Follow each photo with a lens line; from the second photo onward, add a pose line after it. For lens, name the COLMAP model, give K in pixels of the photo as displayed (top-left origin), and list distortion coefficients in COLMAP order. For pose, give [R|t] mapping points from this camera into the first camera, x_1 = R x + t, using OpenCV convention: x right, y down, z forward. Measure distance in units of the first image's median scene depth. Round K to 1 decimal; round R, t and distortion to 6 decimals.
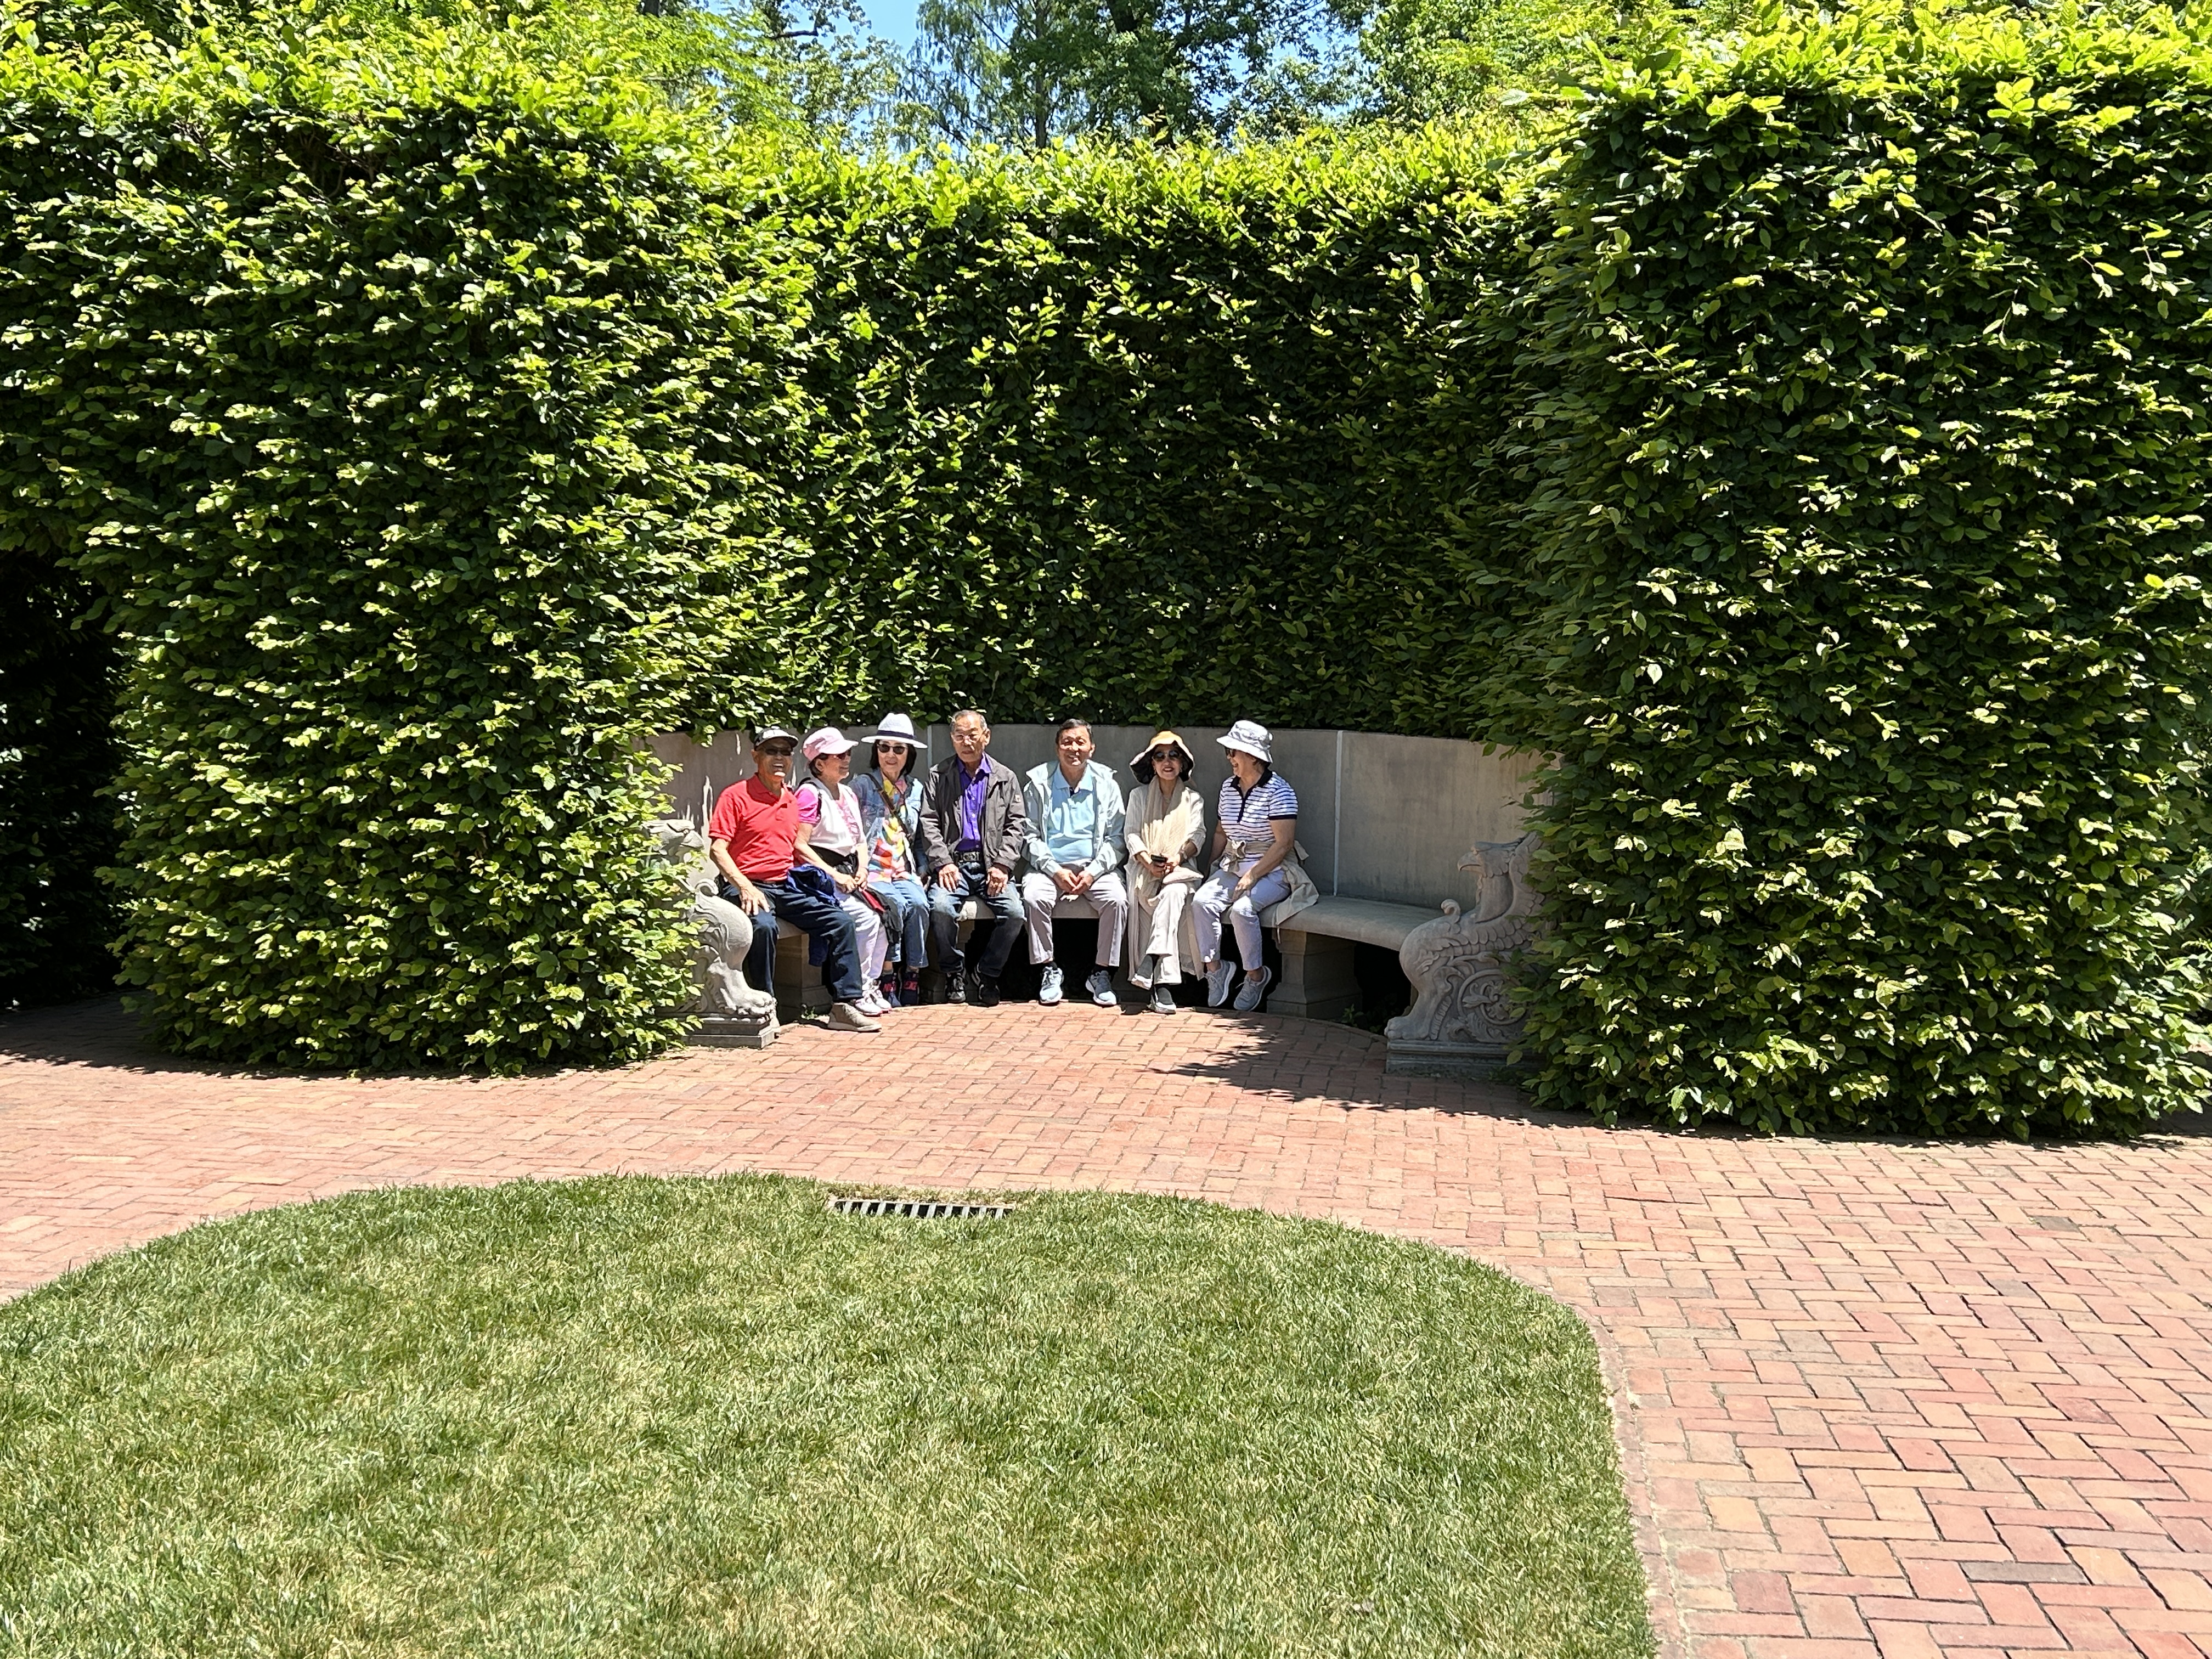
lens RADIAL K [[2435.2, 0, 1095.1], [0, 2435.2, 827.8], [0, 0, 1]] dist [0.069755, -0.186528]
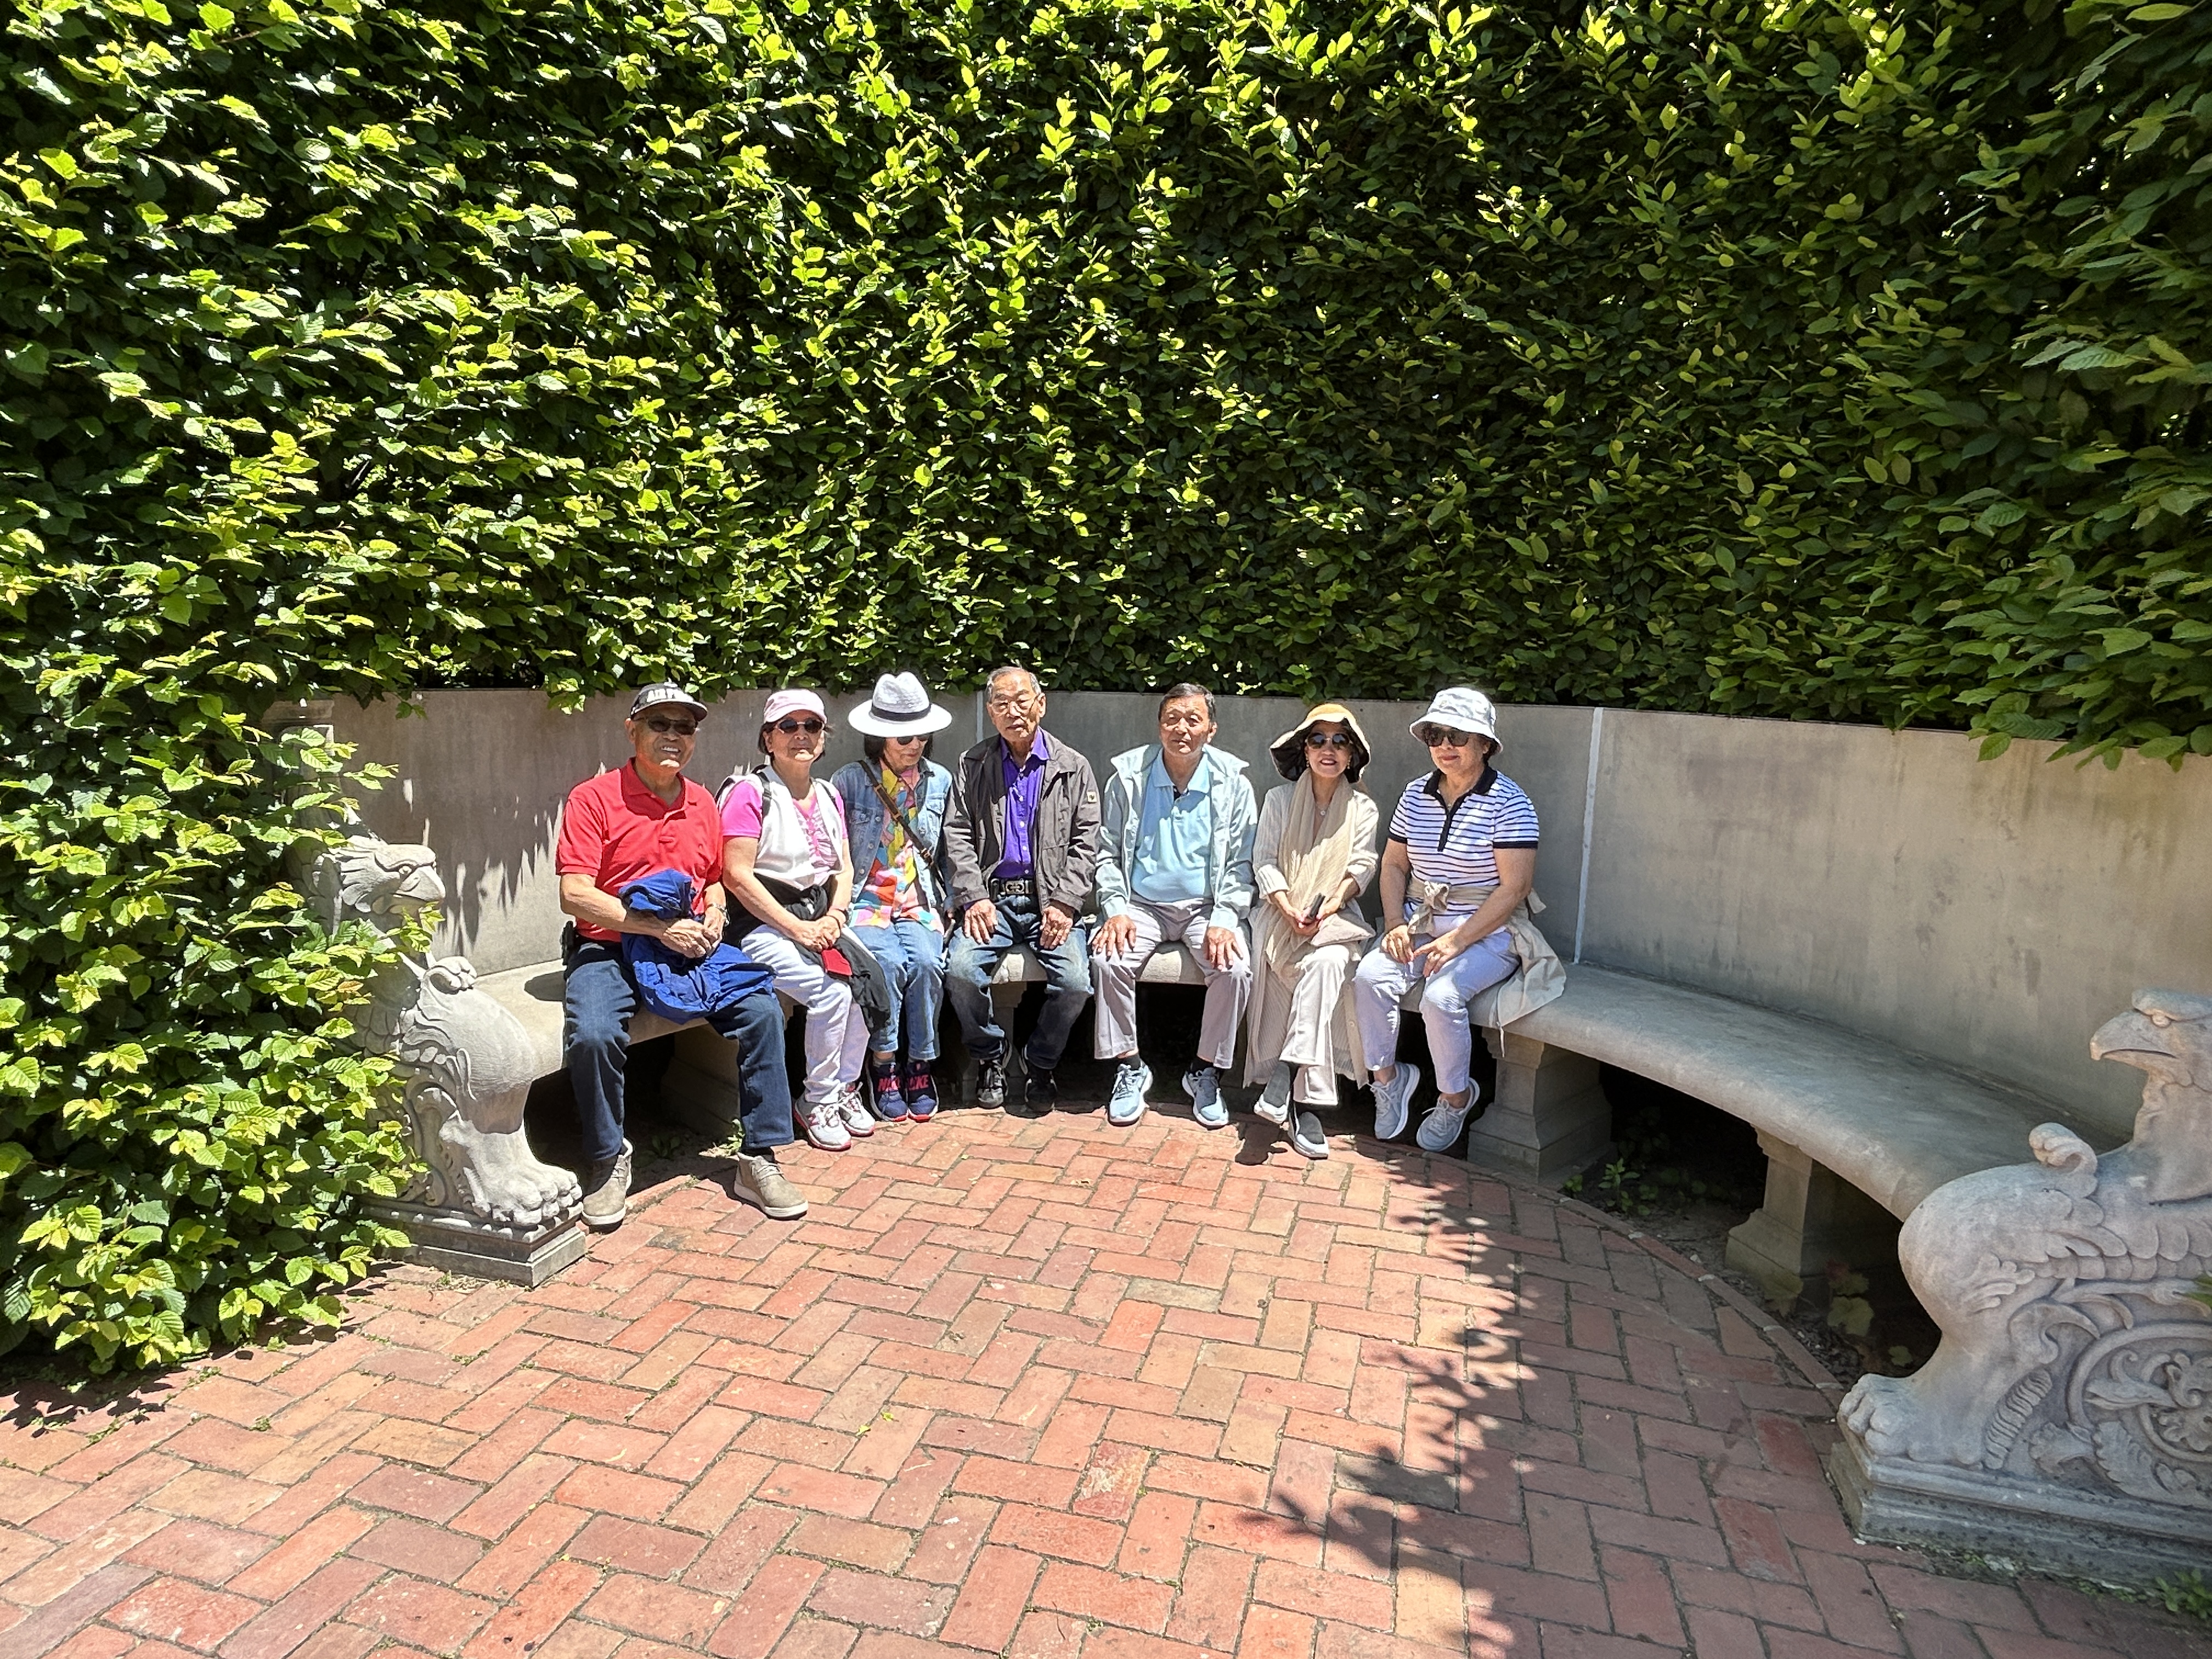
lens RADIAL K [[1225.6, 0, 1106.0], [0, 1225.6, 829.5], [0, 0, 1]] dist [-0.017537, 0.000061]
pose [[0.992461, 0.029763, -0.118895, 0.012230], [-0.023948, 0.998460, 0.050043, -0.021338], [0.120201, -0.046818, 0.991645, 0.676489]]
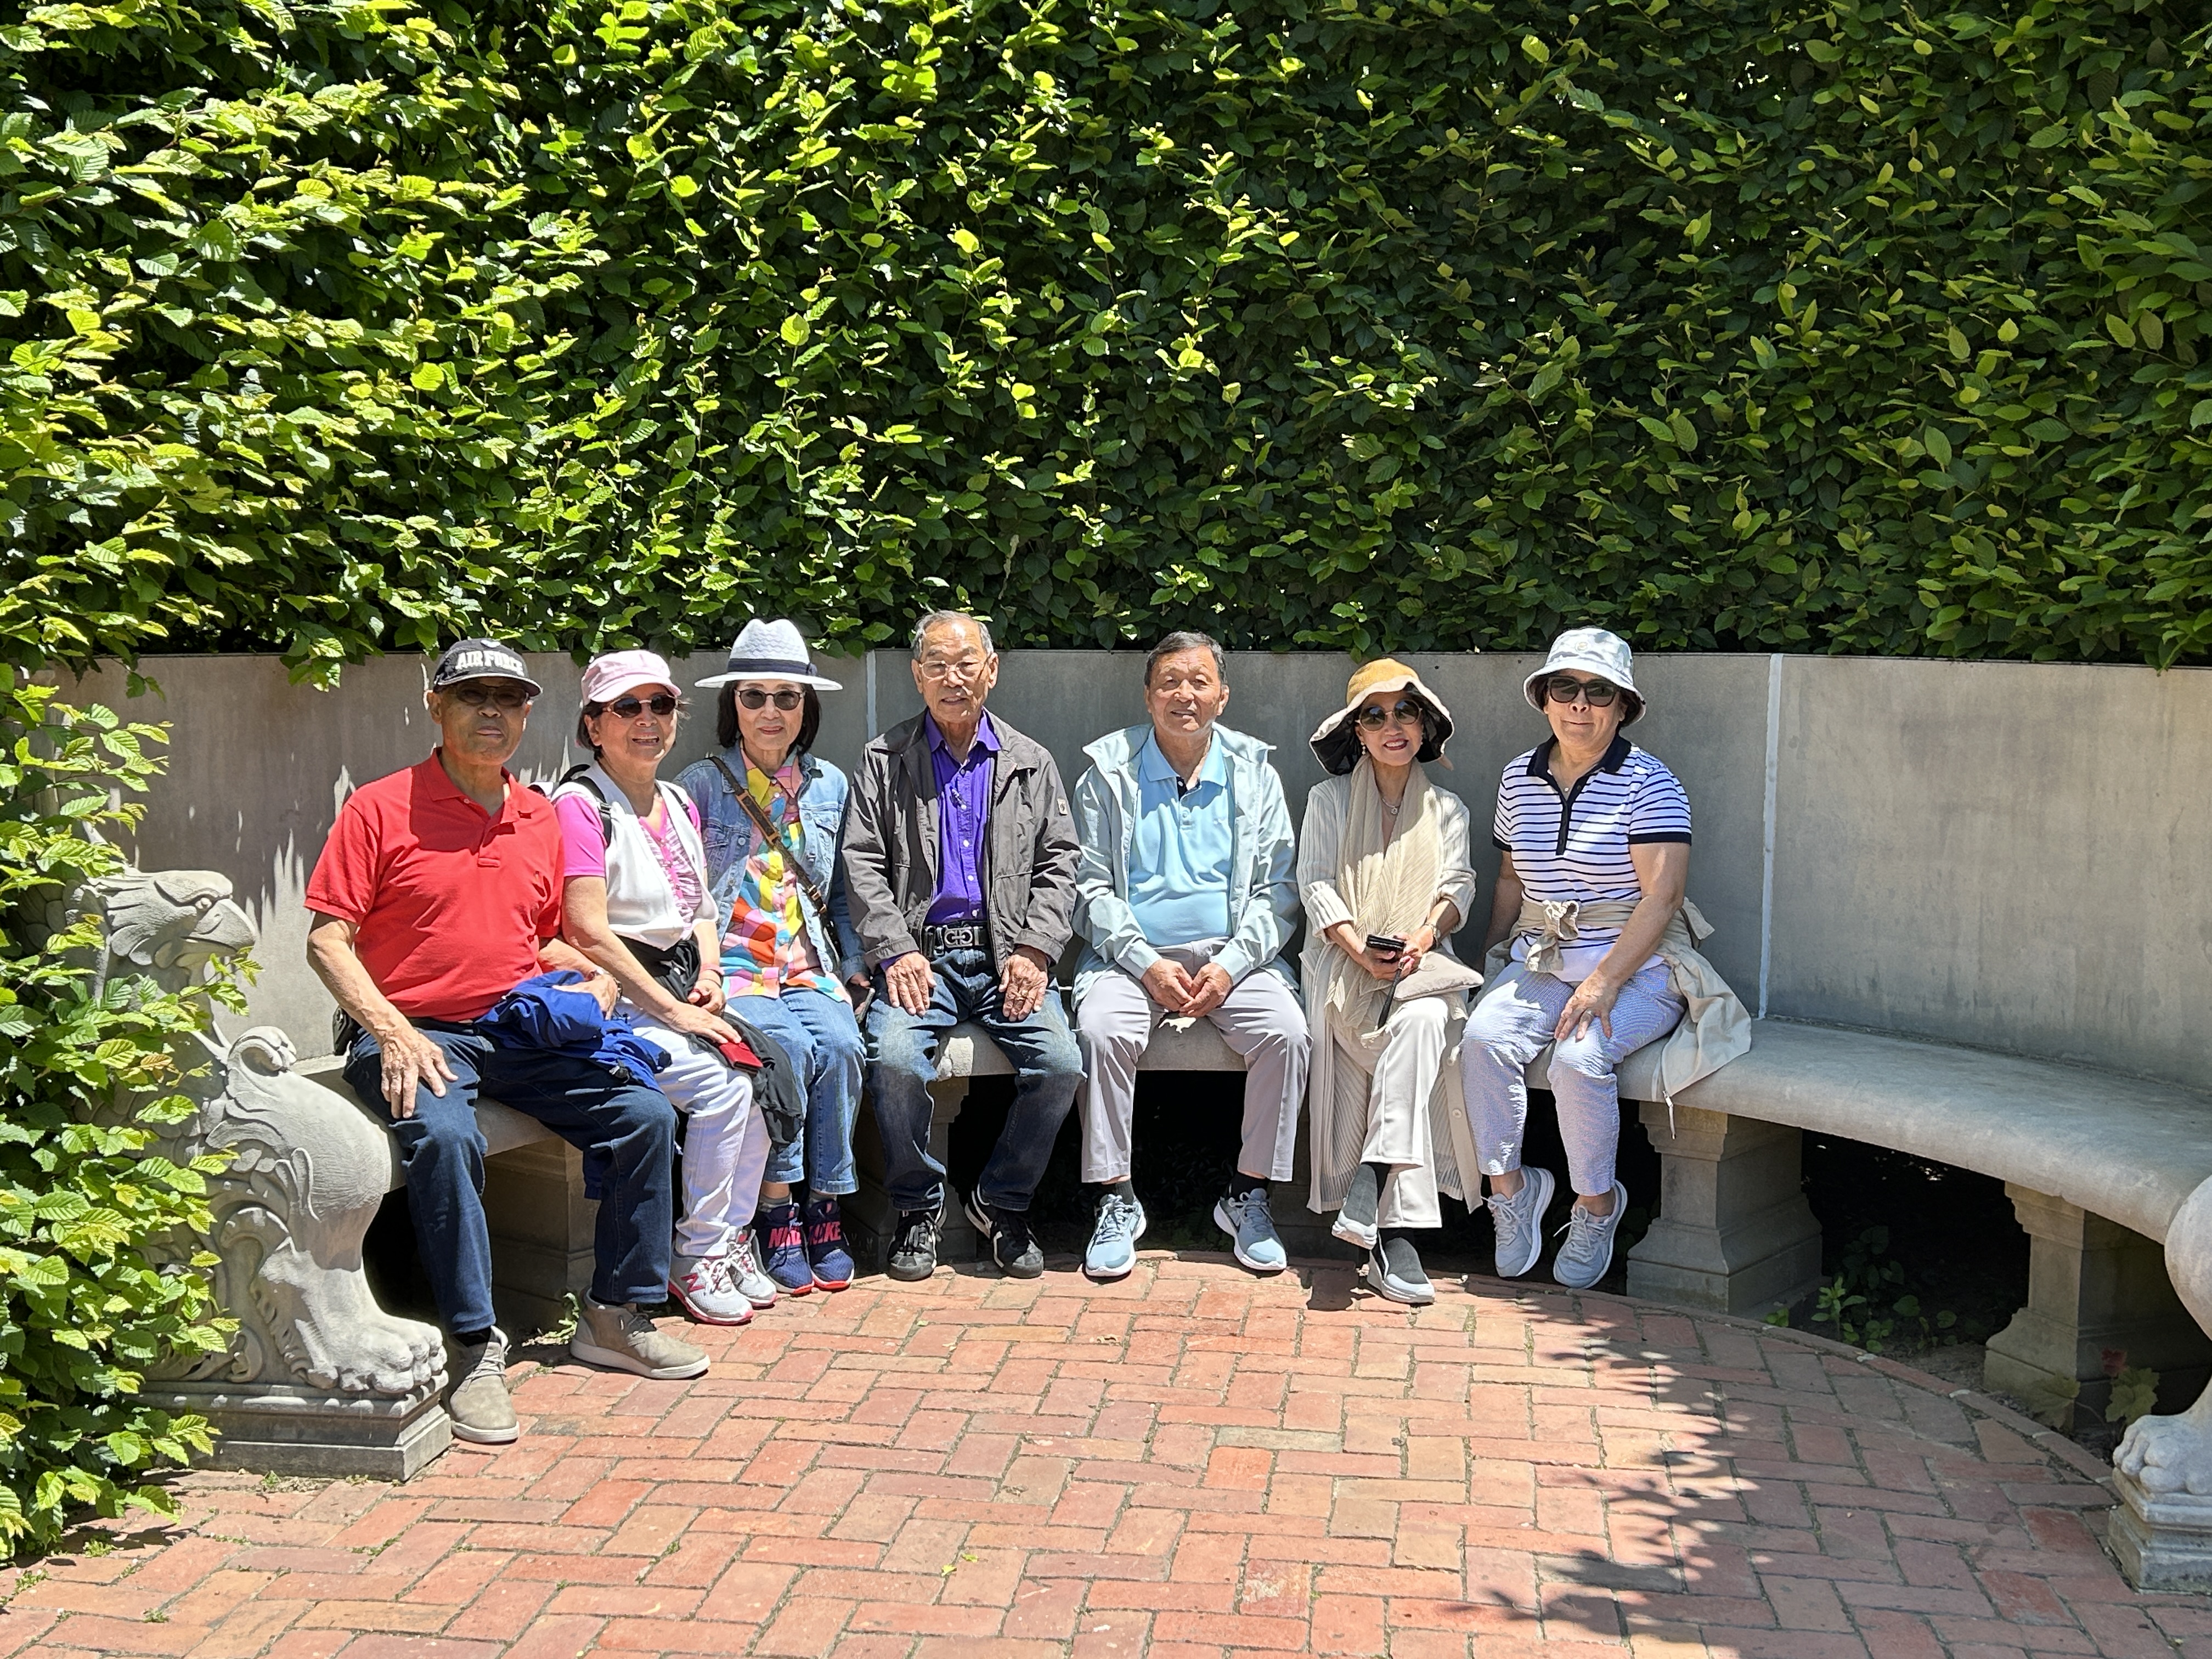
lens RADIAL K [[2435.2, 0, 1095.1], [0, 2435.2, 827.8], [0, 0, 1]] dist [0.069755, -0.186528]
pose [[0.999979, -0.004301, 0.004949, -0.028417], [0.004292, 0.999989, 0.001757, -0.009065], [-0.004956, -0.001736, 0.999986, 0.554597]]
